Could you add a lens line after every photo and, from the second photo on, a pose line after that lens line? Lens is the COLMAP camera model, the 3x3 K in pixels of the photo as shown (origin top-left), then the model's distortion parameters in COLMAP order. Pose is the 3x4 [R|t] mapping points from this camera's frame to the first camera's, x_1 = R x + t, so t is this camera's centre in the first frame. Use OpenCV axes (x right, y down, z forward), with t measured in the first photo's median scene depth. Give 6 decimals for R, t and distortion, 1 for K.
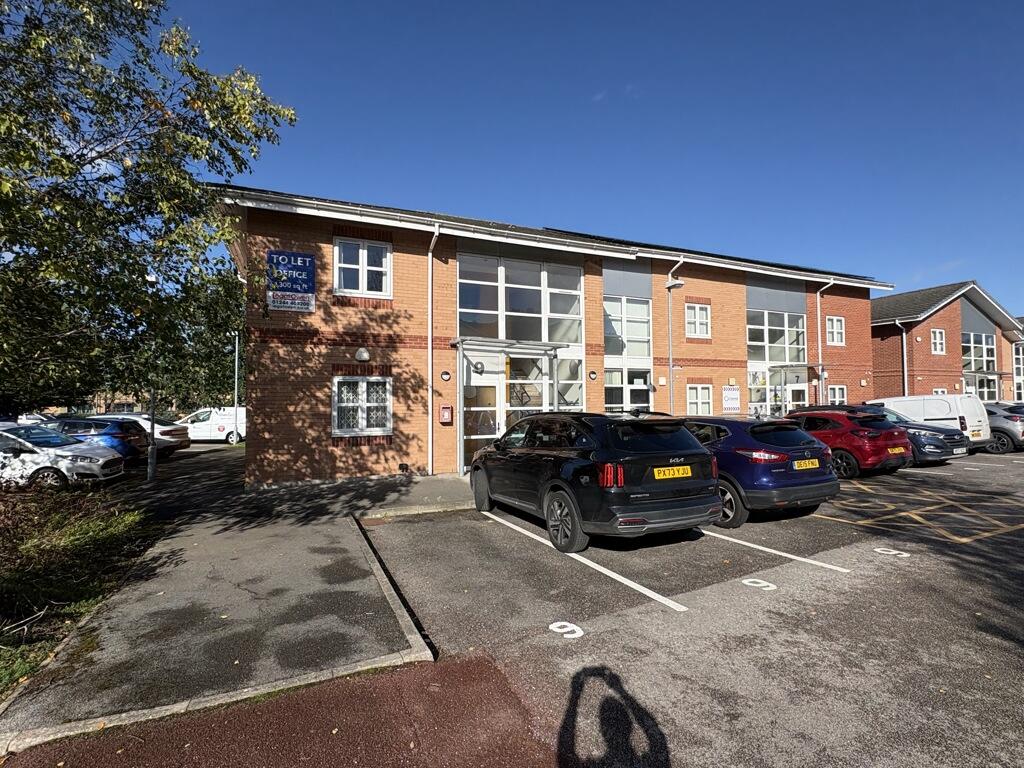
lens RADIAL K [[487.0, 0, 508.7], [0, 487.0, 386.1], [0, 0, 1]] dist [0.000766, 0.000209]
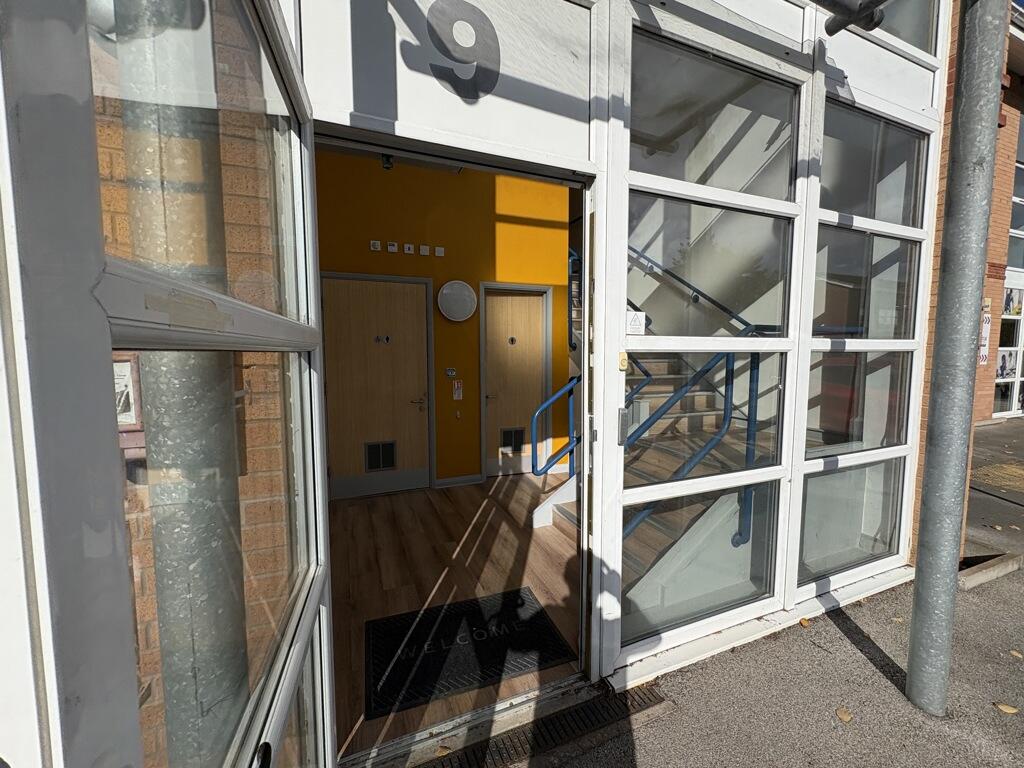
lens RADIAL K [[407.1, 0, 510.1], [0, 407.1, 383.9], [0, 0, 1]] dist [0.000237, 0.000573]
pose [[0.999556, 0.000392, -0.029806, -0.043216], [0.002609, 0.994924, 0.100596, 0.046830], [0.029694, -0.100629, 0.994481, 0.878872]]
